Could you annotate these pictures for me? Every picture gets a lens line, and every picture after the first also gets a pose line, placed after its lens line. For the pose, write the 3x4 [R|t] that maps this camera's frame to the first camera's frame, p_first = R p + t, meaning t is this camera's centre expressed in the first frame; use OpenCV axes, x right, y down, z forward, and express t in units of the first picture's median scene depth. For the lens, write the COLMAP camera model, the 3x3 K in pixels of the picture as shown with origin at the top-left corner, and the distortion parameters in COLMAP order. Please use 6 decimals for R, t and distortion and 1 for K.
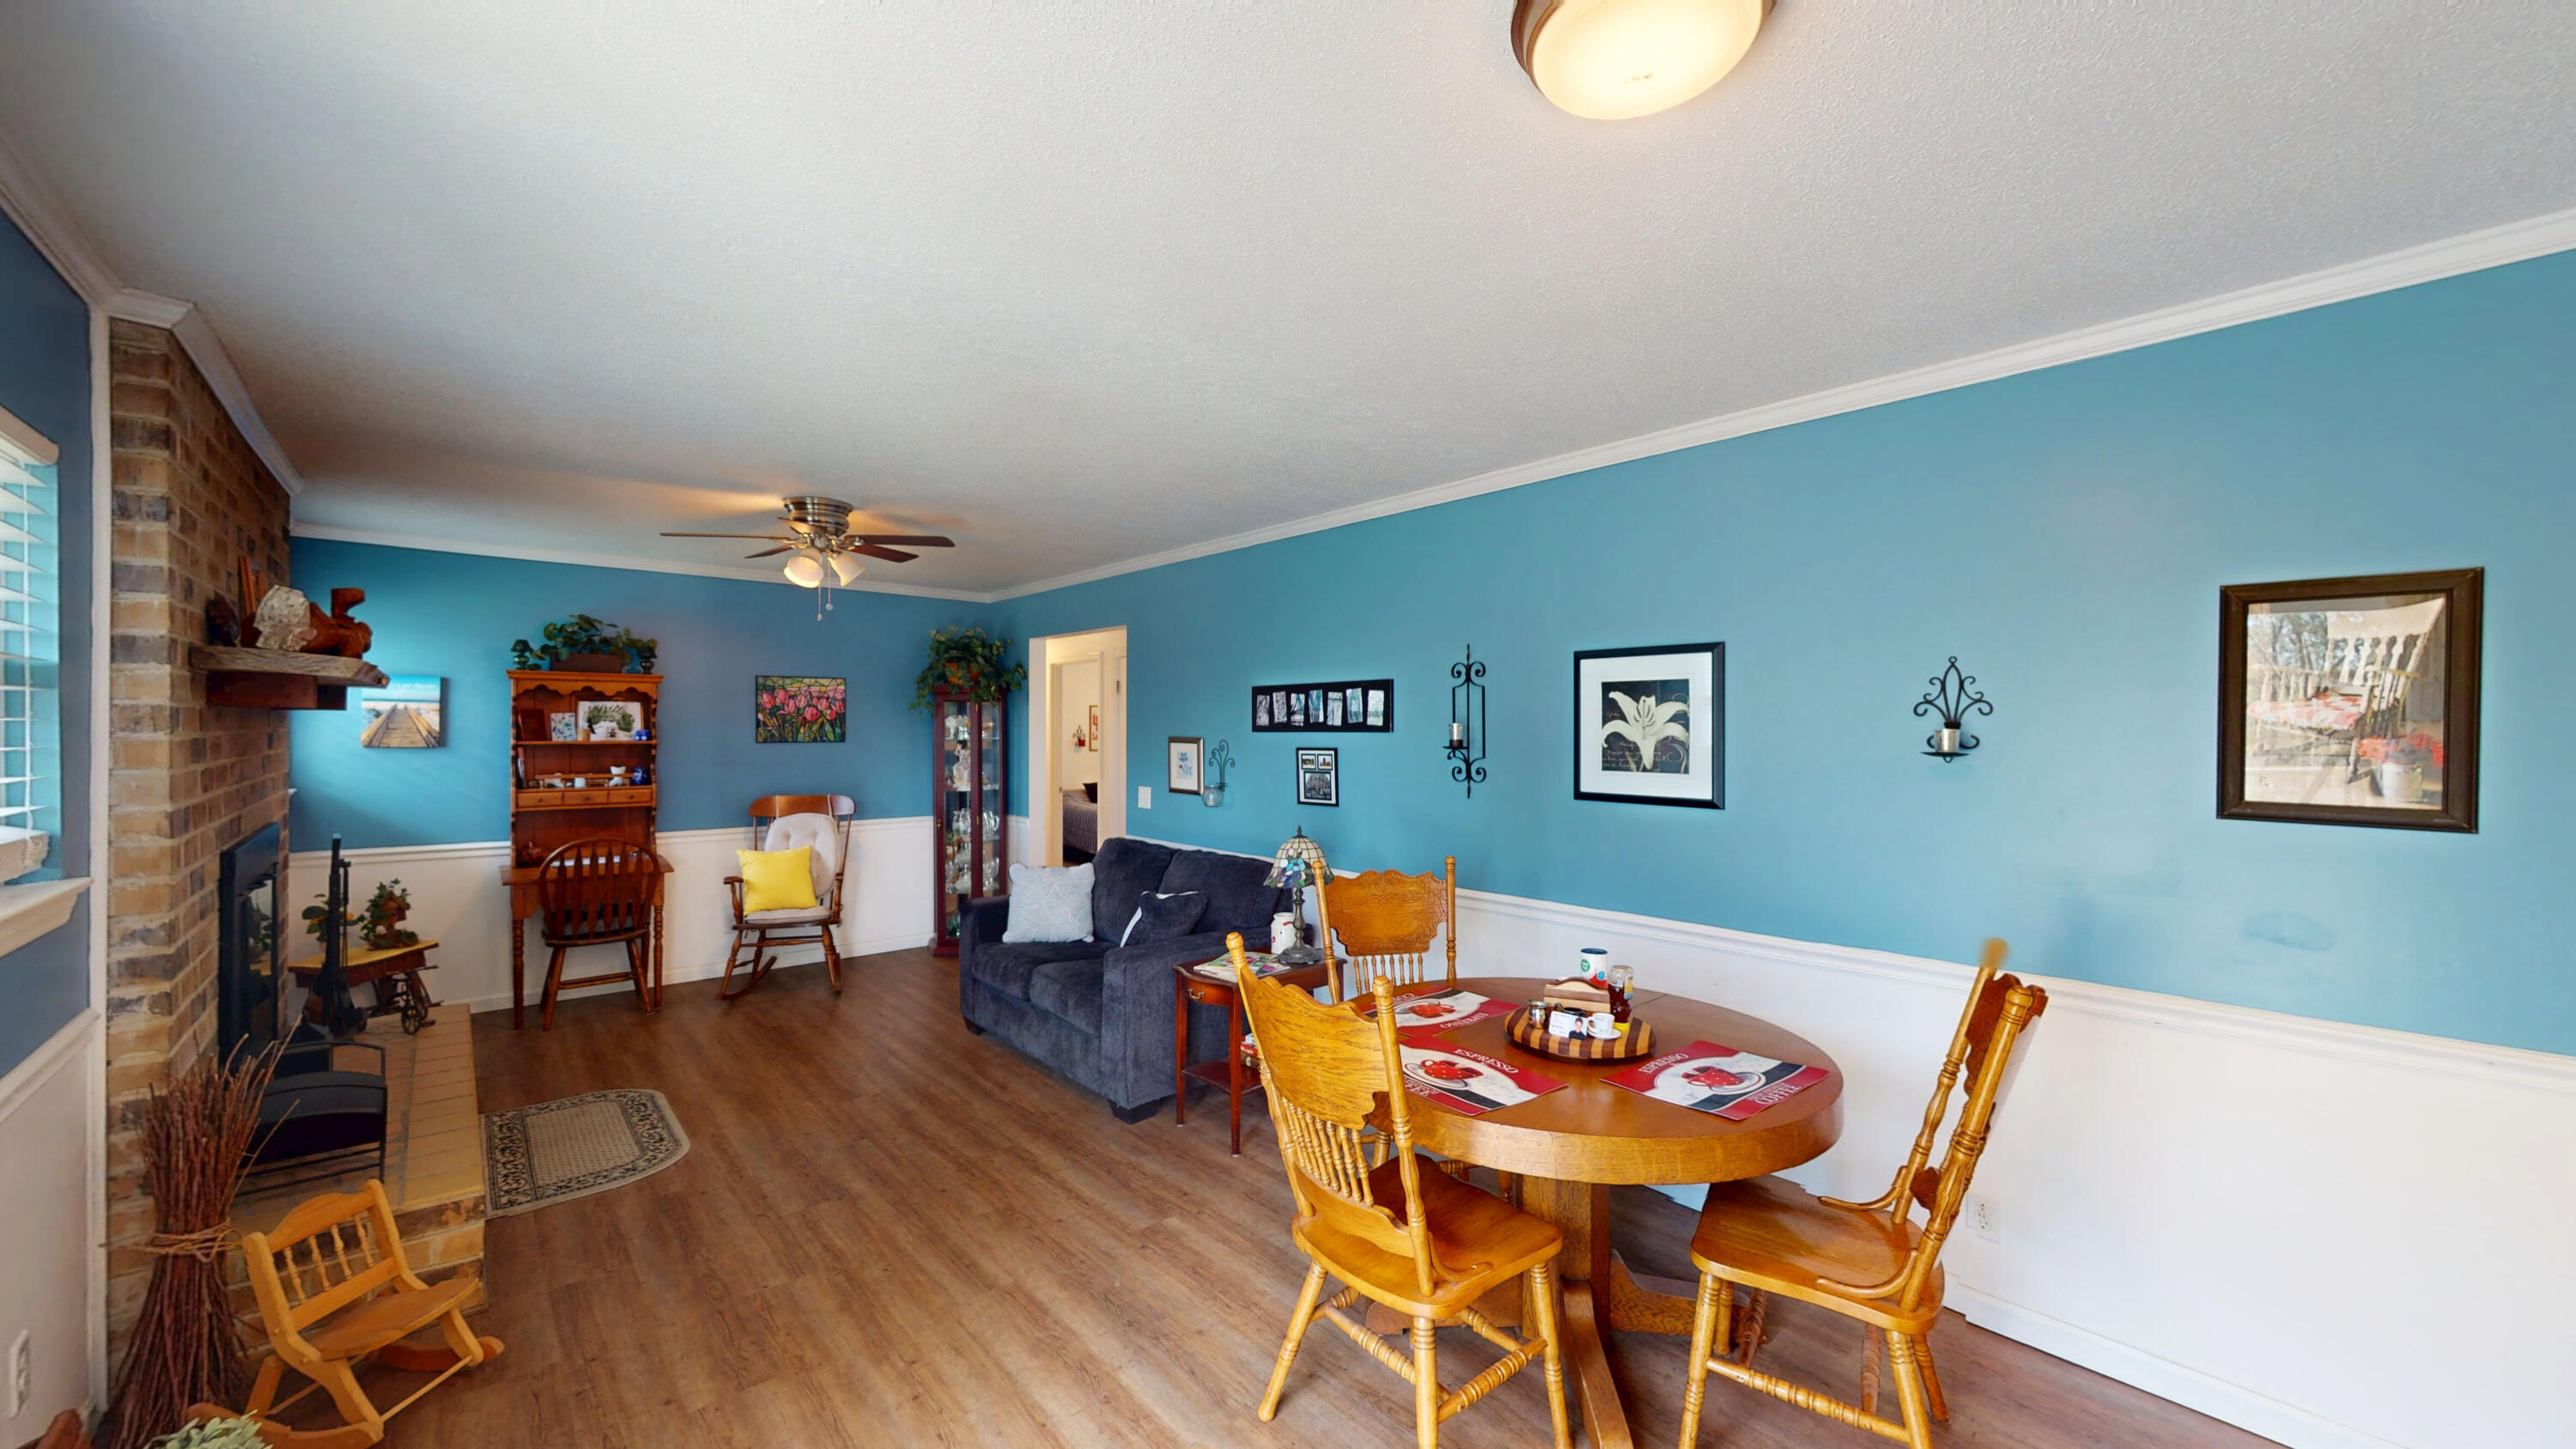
lens RADIAL K [[944.1, 0, 1288.7], [0, 944.1, 732.2], [0, 0, 1]] dist [0.000036, -0.000020]
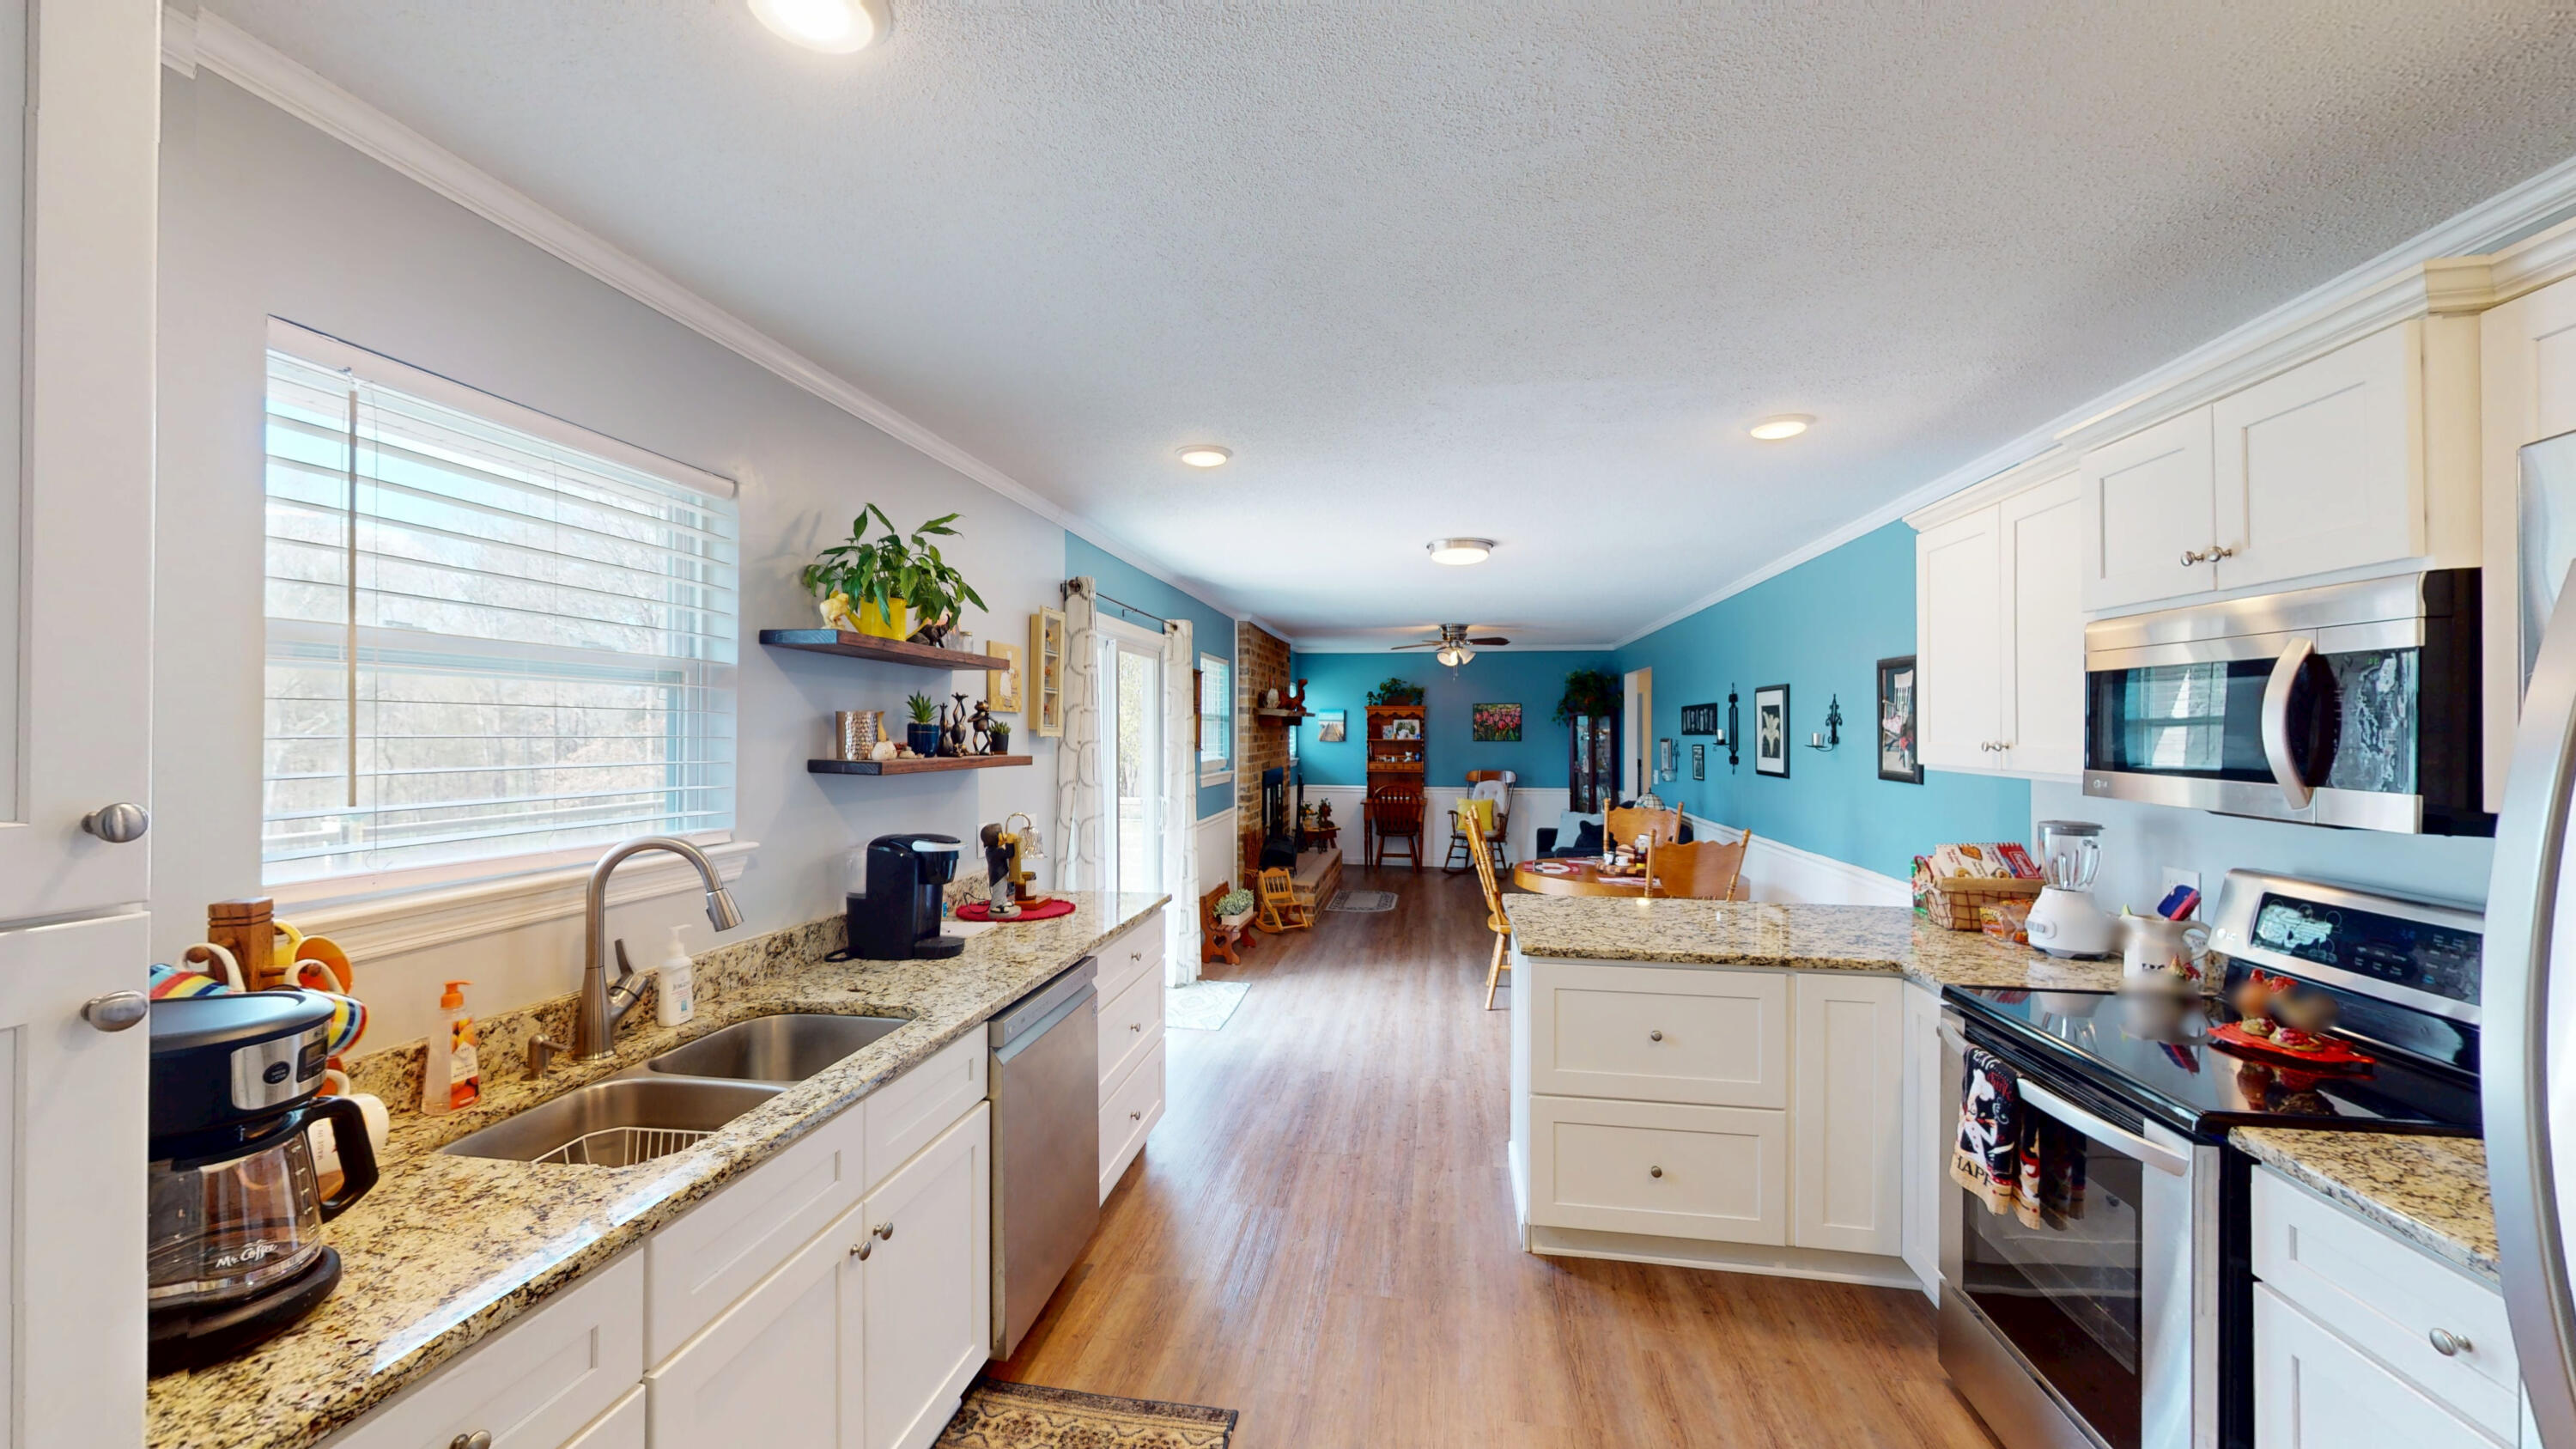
lens RADIAL K [[944.1, 0, 1288.8], [0, 944.1, 726.9], [0, 0, 1]] dist [0.000036, -0.000020]
pose [[0.633805, -0.004089, -0.773482, 0.709955], [-0.005946, 0.999931, -0.010158, 0.005042], [0.773470, 0.011037, 0.633737, -0.486496]]
